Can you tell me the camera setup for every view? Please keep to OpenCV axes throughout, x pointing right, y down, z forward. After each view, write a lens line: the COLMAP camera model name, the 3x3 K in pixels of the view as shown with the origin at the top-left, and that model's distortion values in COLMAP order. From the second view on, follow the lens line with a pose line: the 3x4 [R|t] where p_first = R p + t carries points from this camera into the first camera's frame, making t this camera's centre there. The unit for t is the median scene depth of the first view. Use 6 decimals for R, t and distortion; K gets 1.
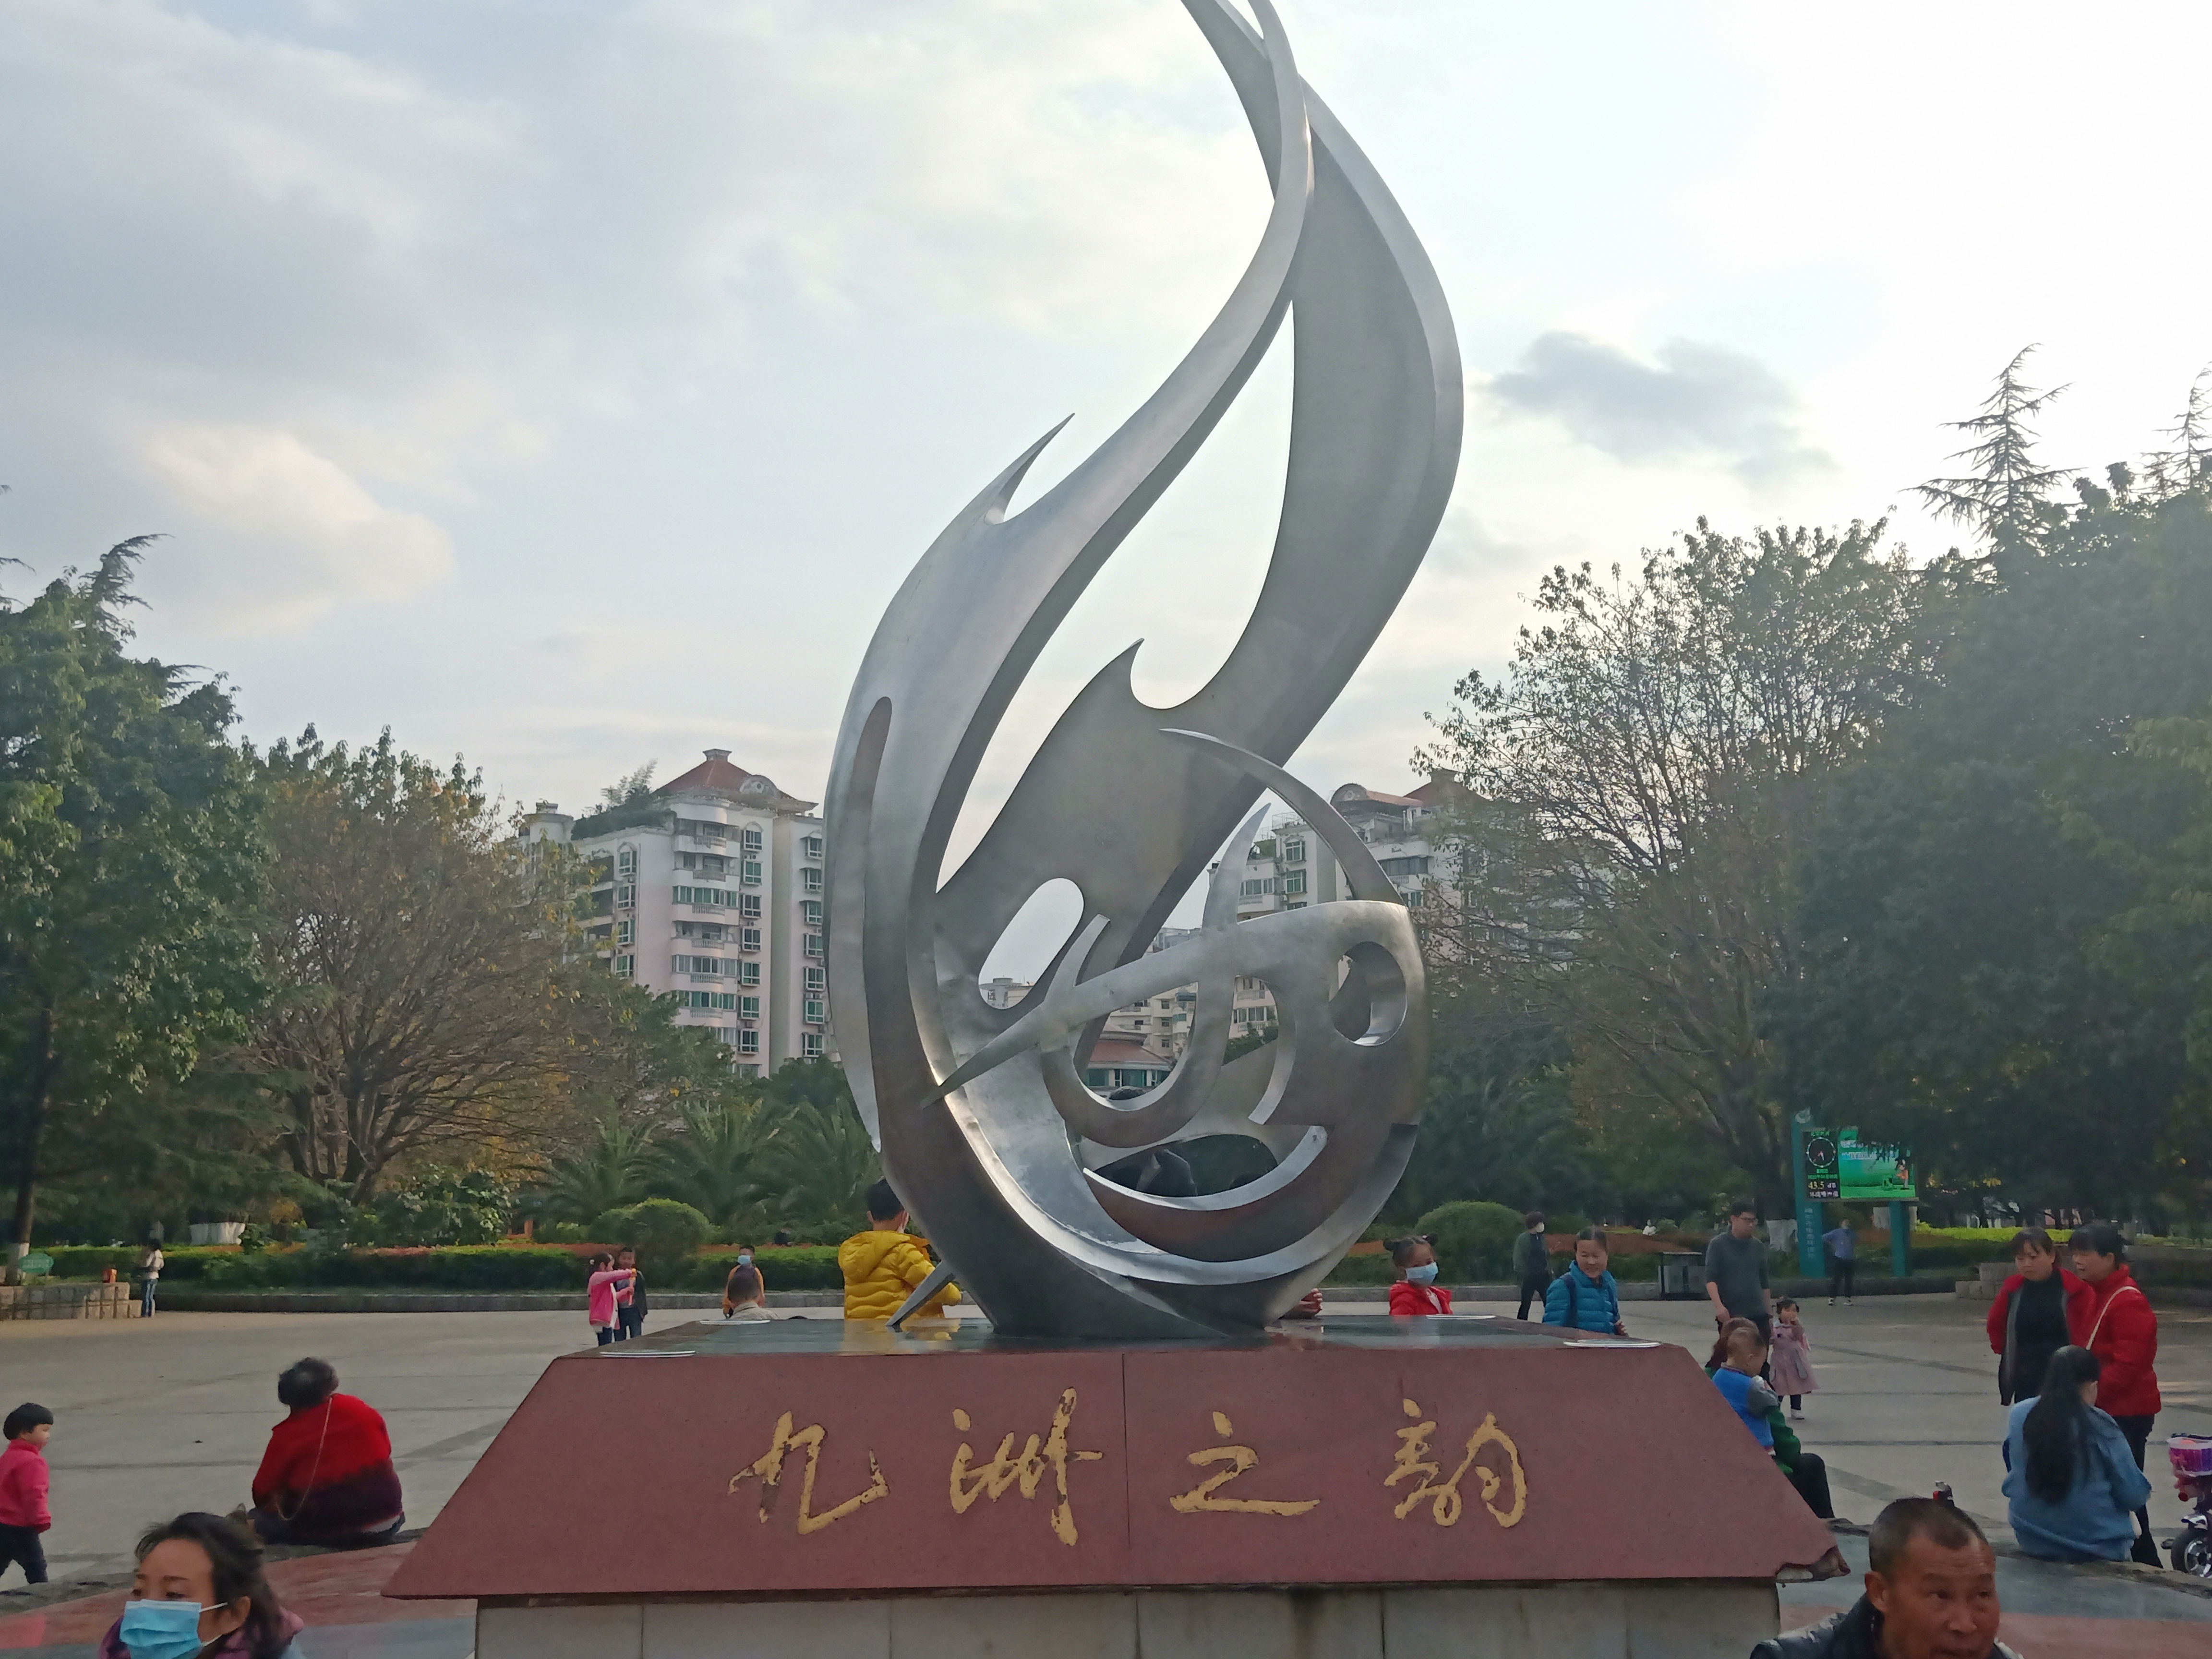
lens RADIAL K [[2389.1, 0, 1104.9], [0, 2389.1, 829.2], [0, 0, 1]] dist [0.059627, 0.000000]
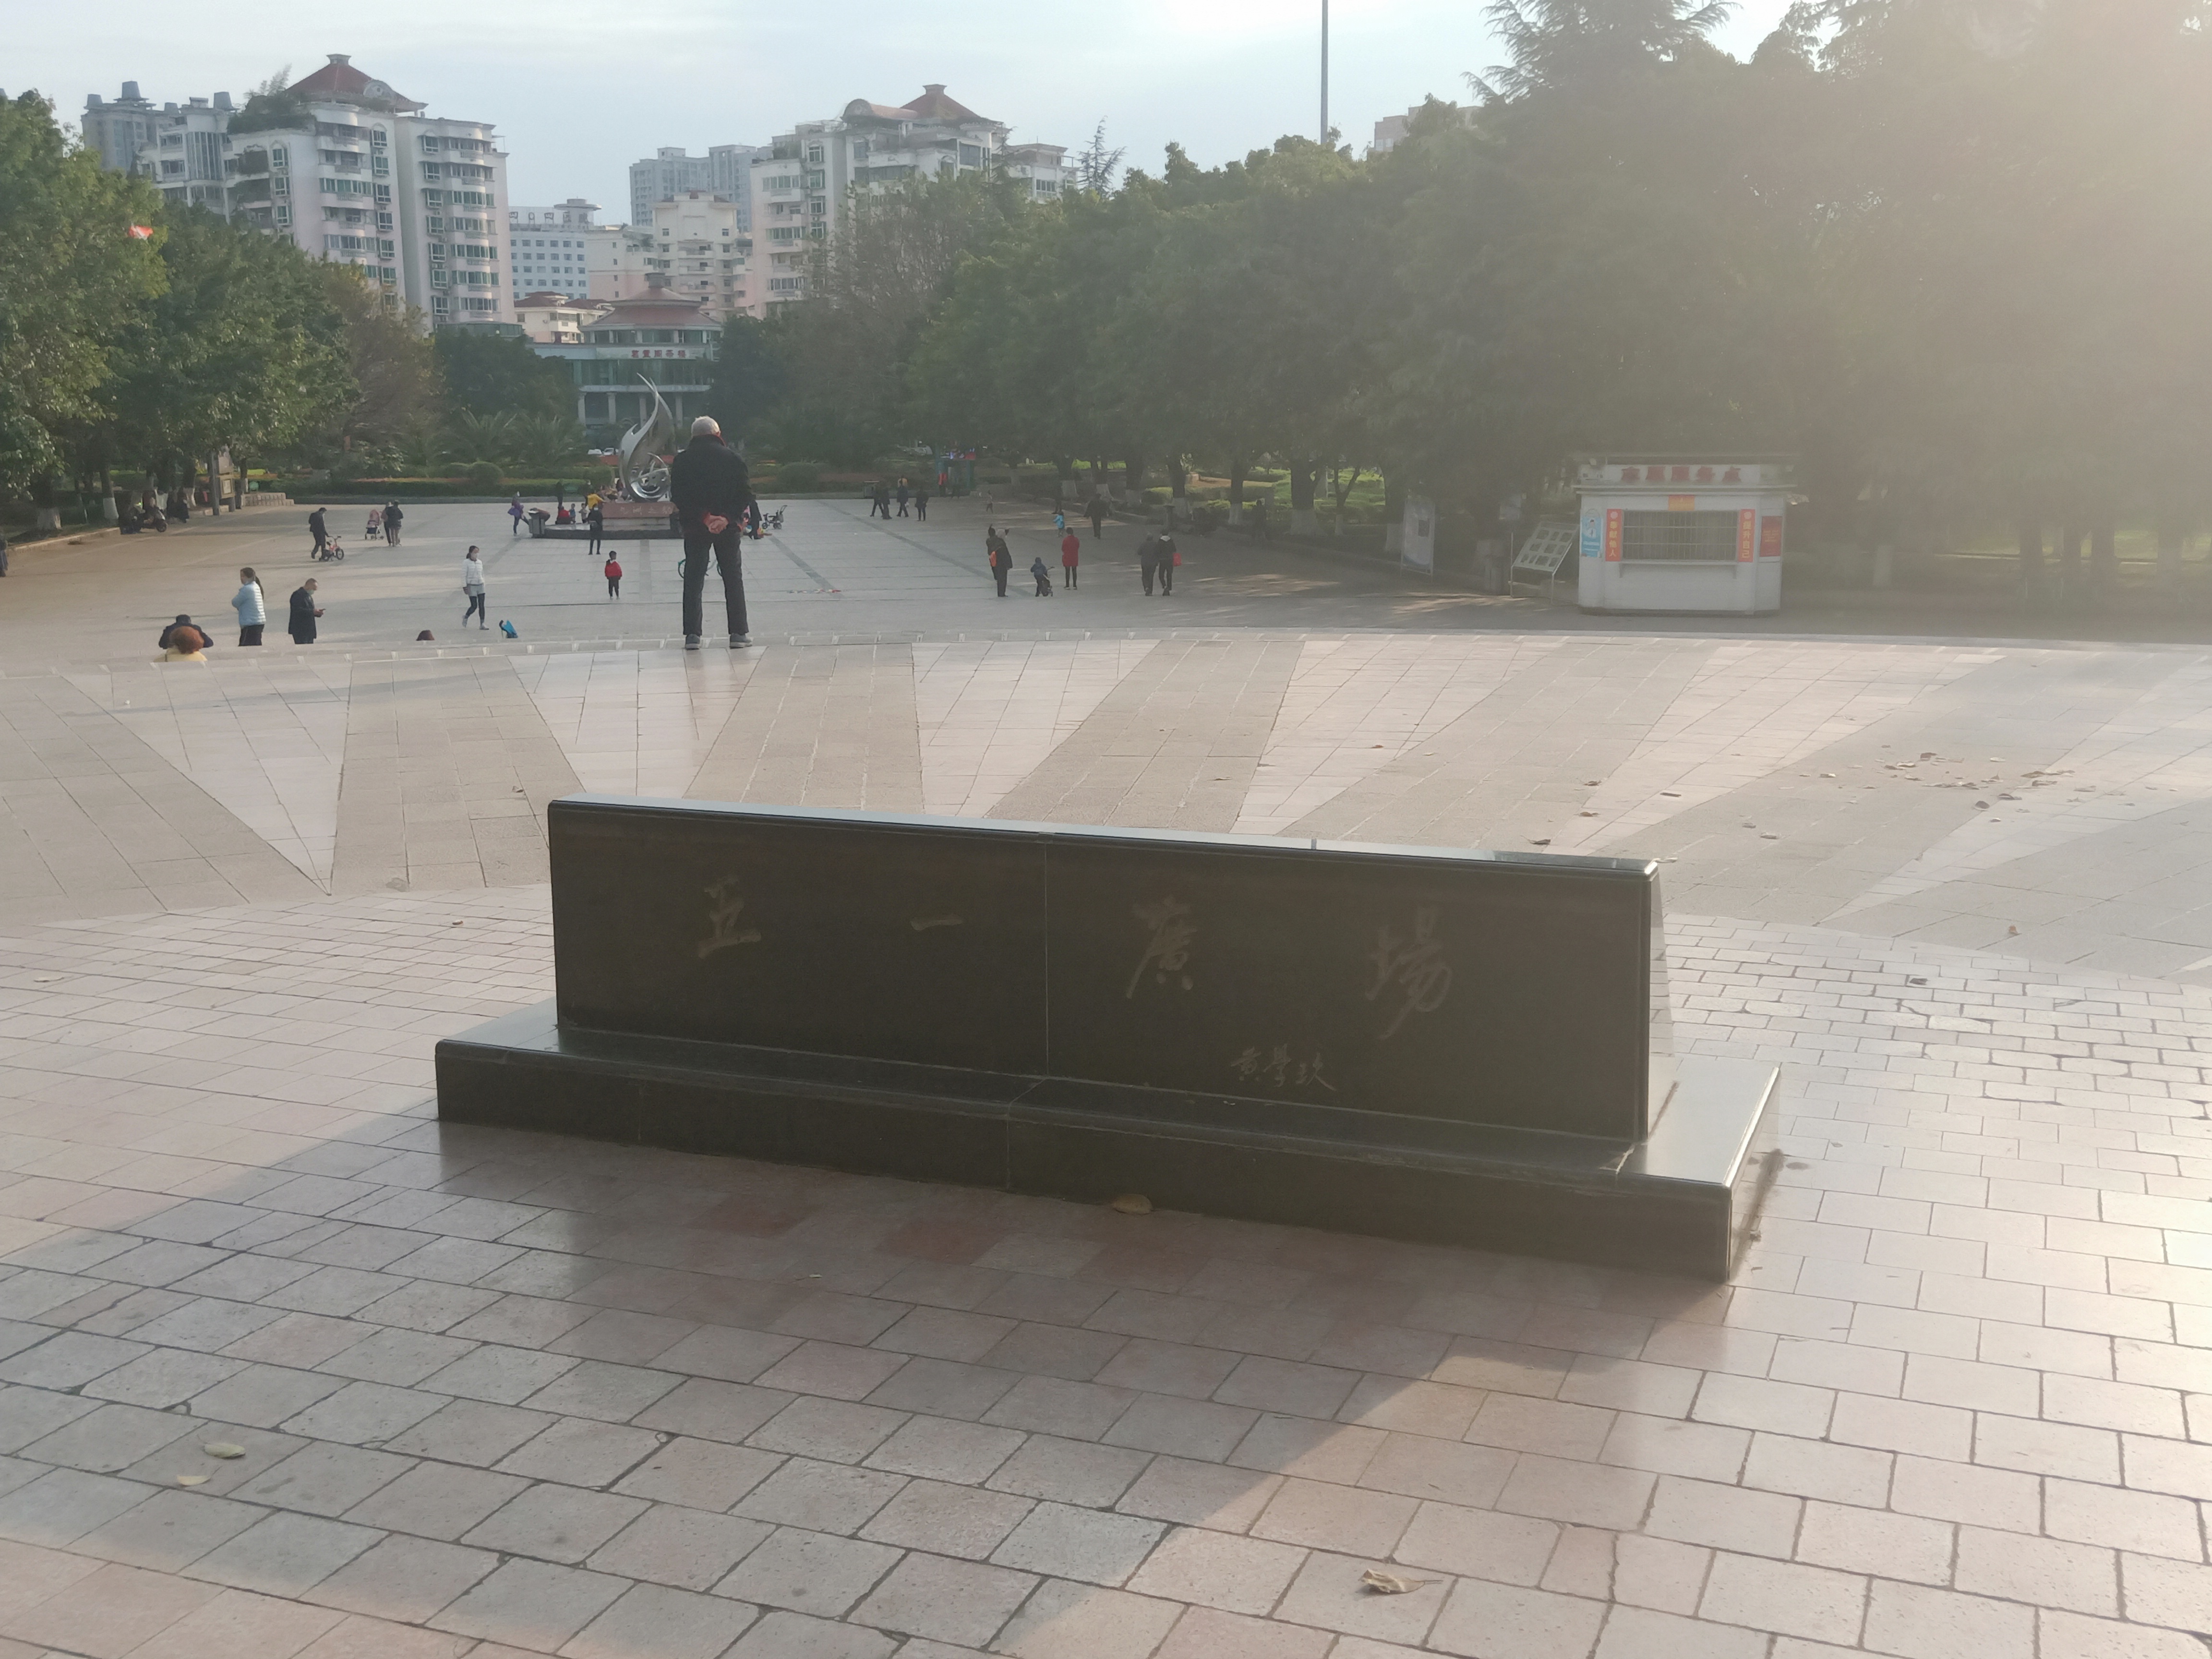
lens RADIAL K [[2389.1, 0, 1103.9], [0, 2389.1, 827.6], [0, 0, 1]] dist [0.059627, 0.000000]
pose [[0.985734, -0.029421, 0.165717, 0.007858], [-0.025933, 0.946295, 0.322263, -0.072726], [-0.166298, -0.321963, 0.932033, -0.371092]]
